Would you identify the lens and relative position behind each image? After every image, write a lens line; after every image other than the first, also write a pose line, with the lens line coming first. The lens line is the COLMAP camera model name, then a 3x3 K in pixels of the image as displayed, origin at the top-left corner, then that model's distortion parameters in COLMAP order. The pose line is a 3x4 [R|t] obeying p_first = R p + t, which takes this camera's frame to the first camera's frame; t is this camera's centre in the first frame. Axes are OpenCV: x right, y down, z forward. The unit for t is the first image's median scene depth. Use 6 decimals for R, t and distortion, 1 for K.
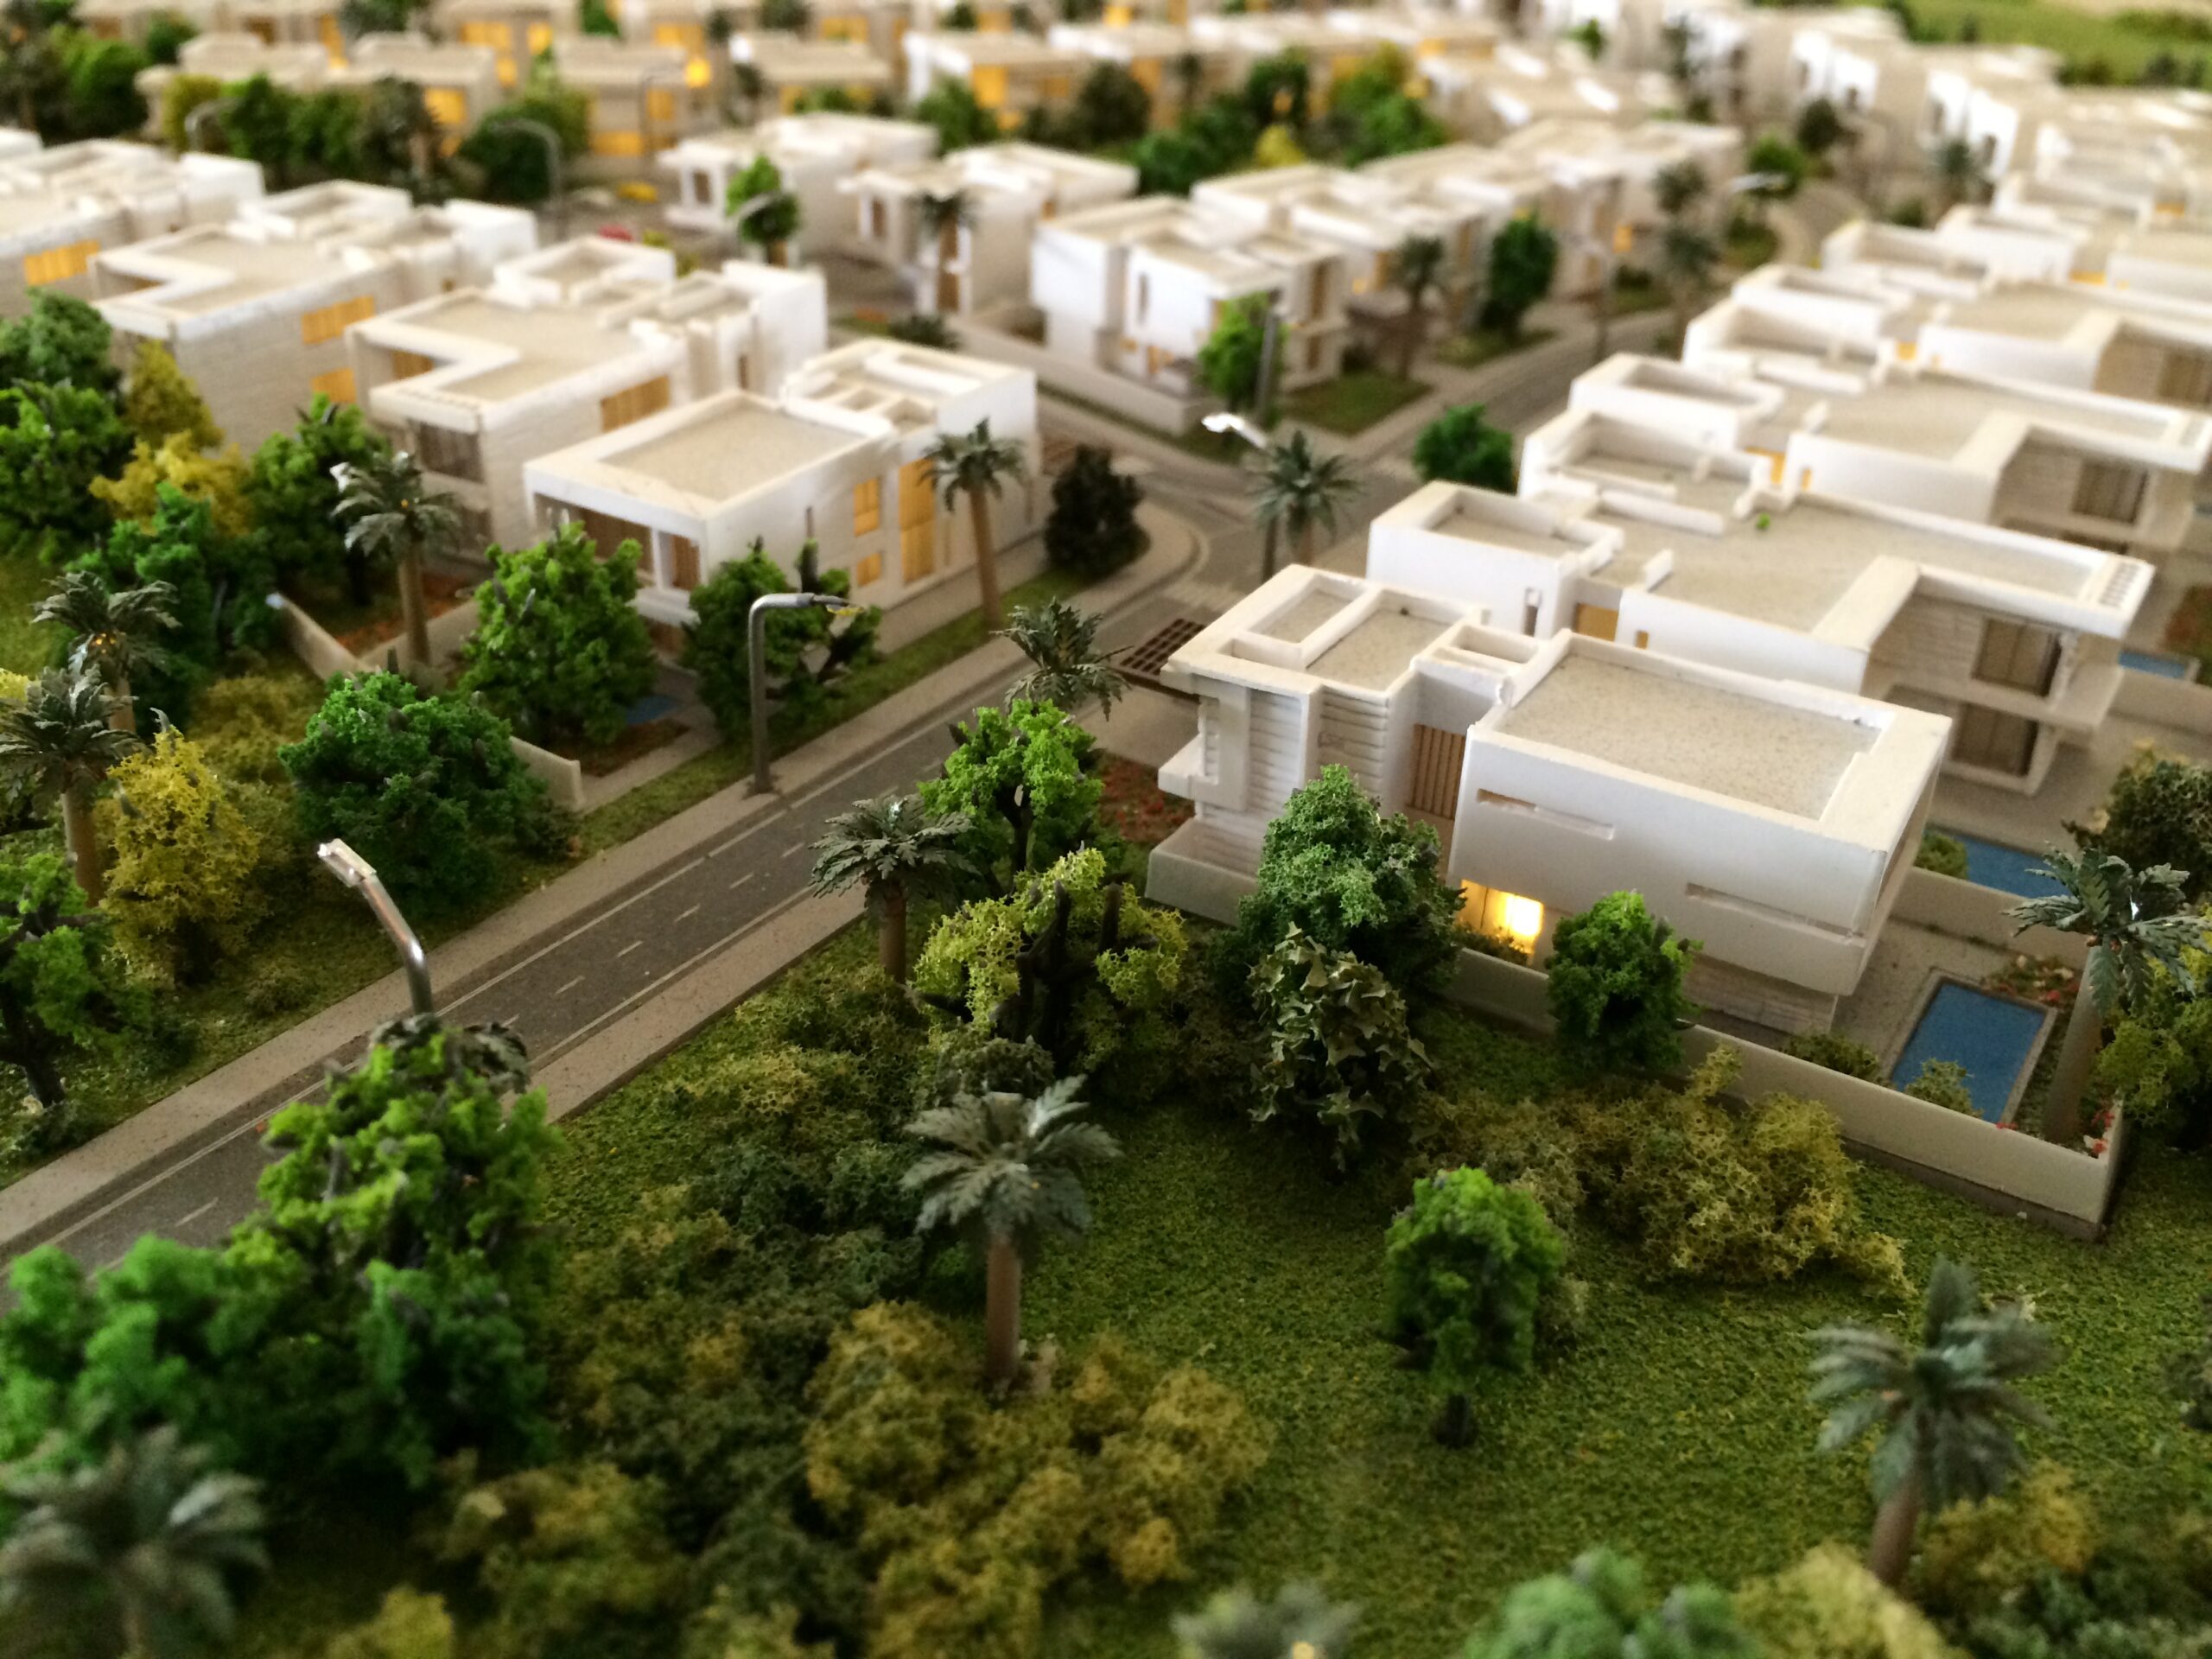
lens RADIAL K [[2033.9, 0, 1107.3], [0, 2033.9, 896.8], [0, 0, 1]] dist [0.084664, -0.180590]
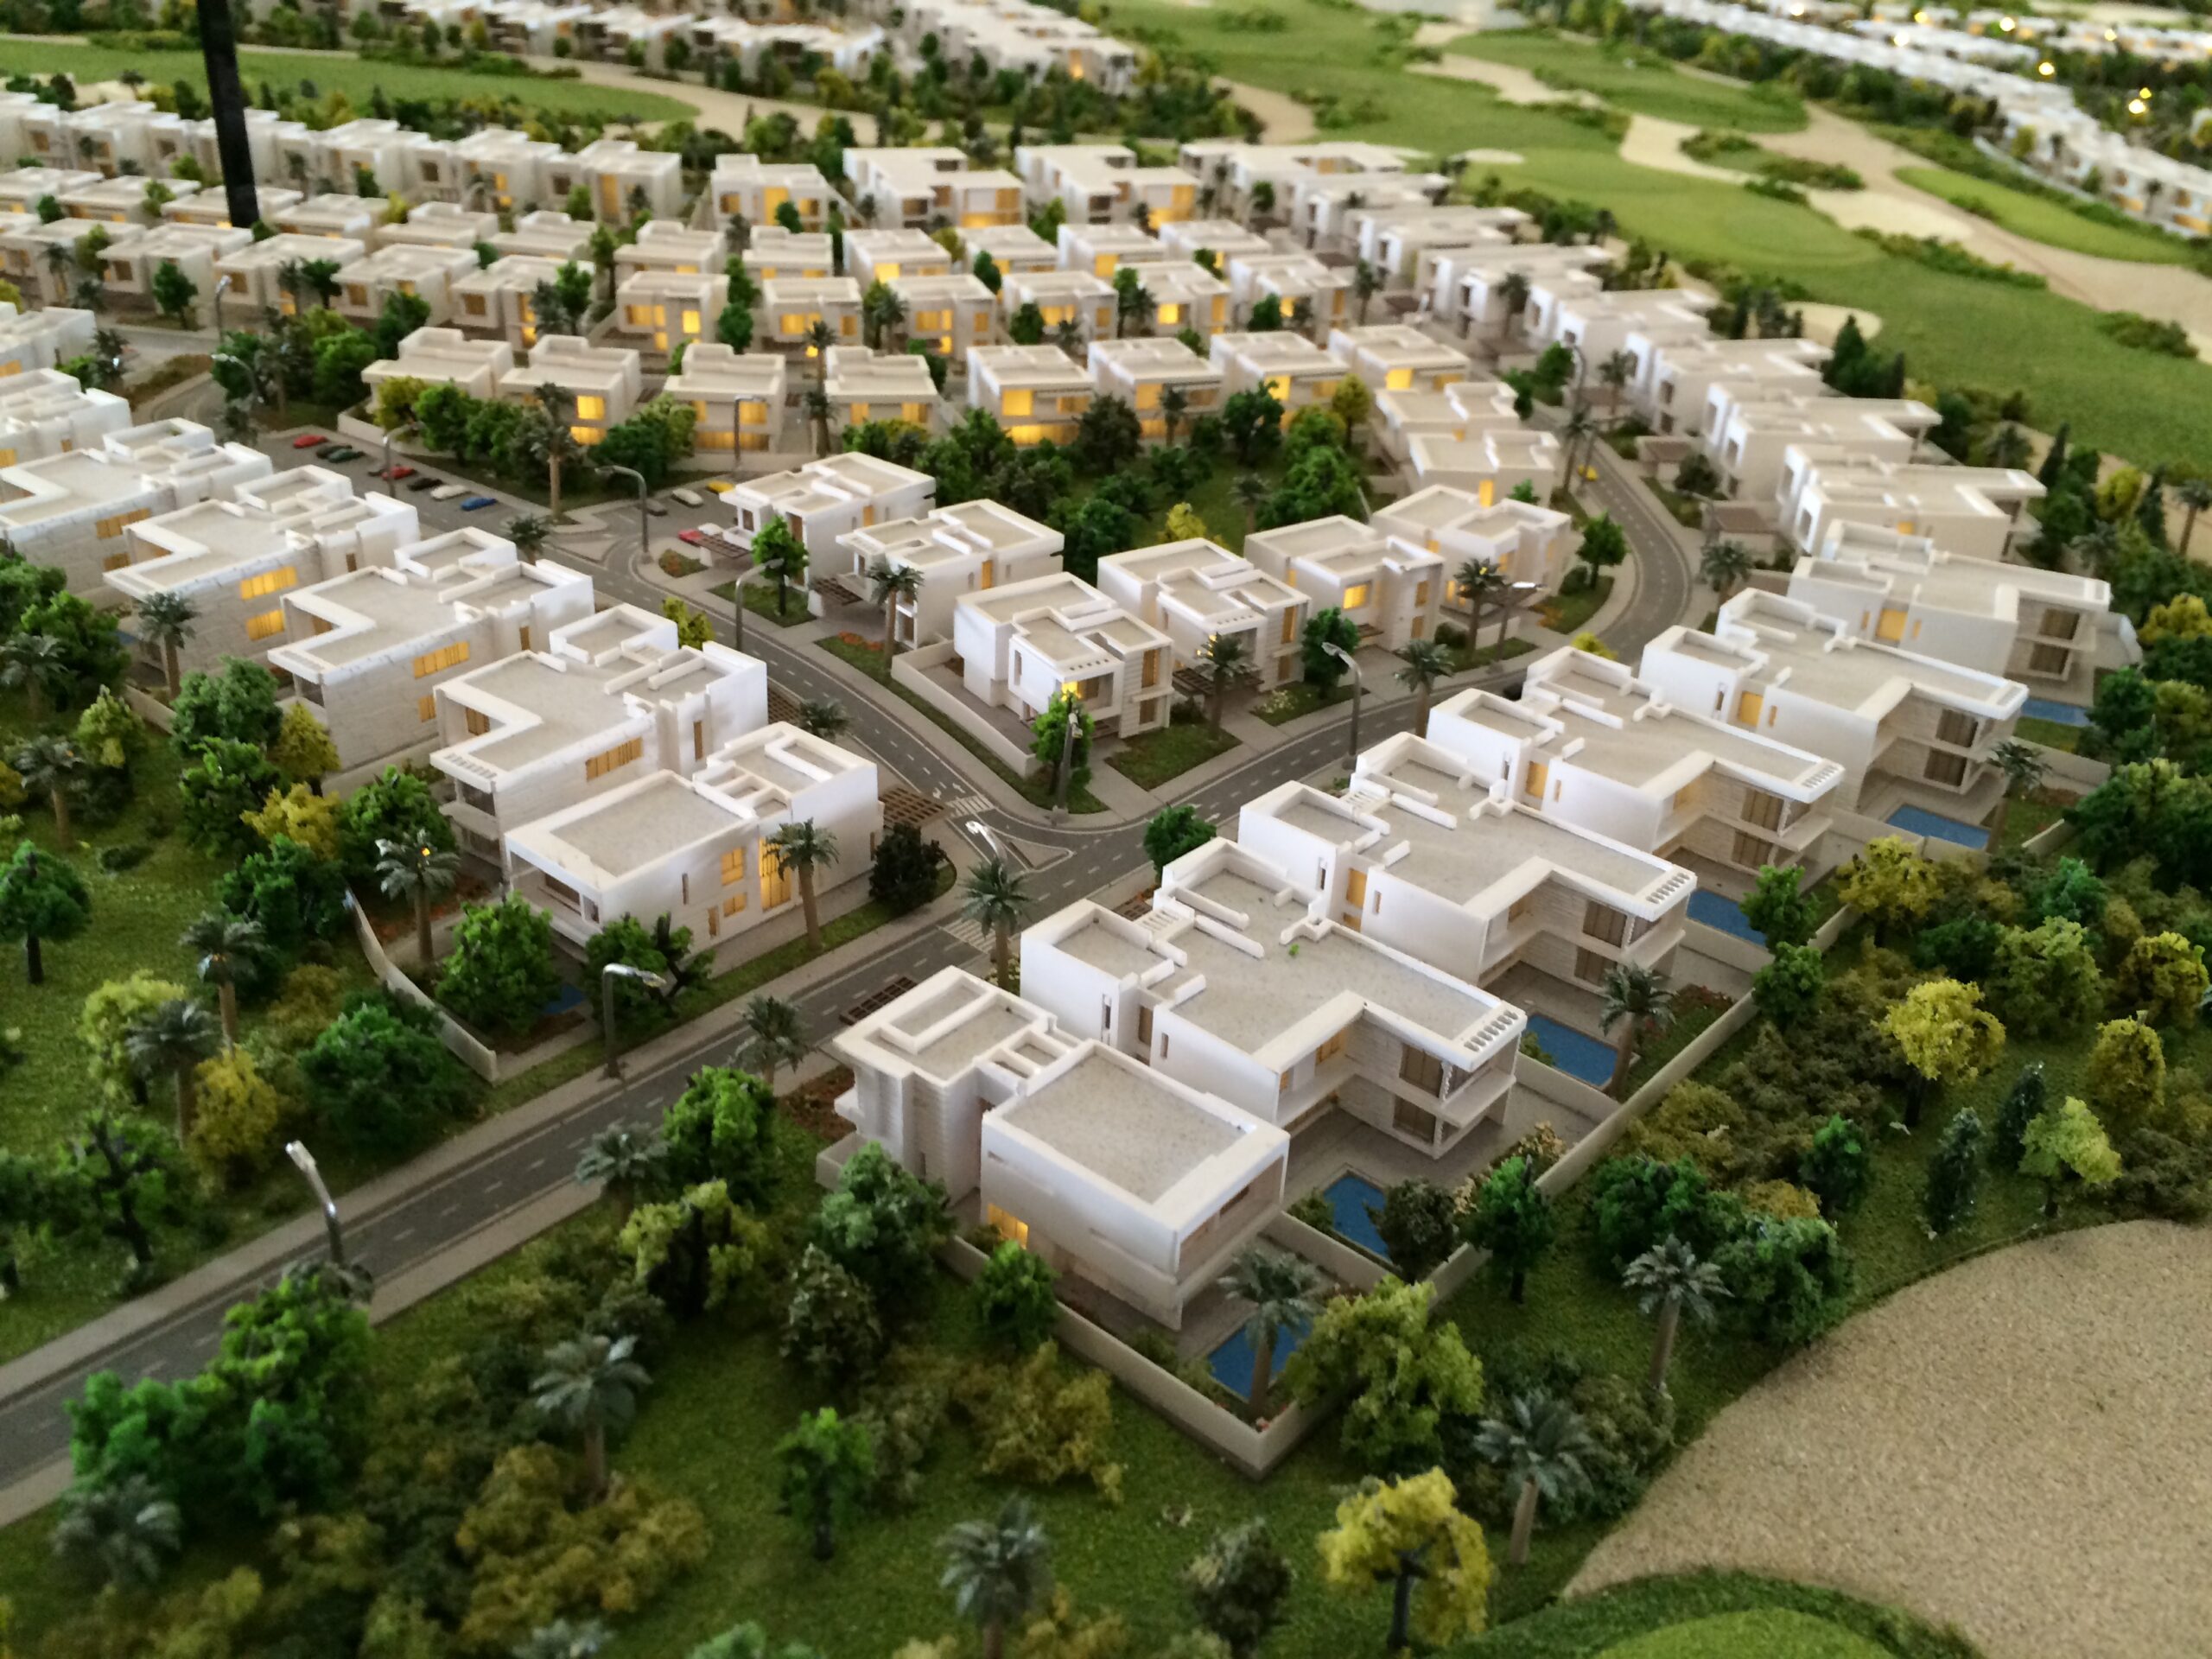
lens RADIAL K [[2033.9, 0, 1107.3], [0, 2033.9, 896.8], [0, 0, 1]] dist [0.084664, -0.180590]
pose [[0.989118, 0.089345, -0.116890, 0.438632], [-0.089801, 0.995959, 0.001372, -0.260704], [0.116540, 0.009139, 0.993144, -0.599907]]
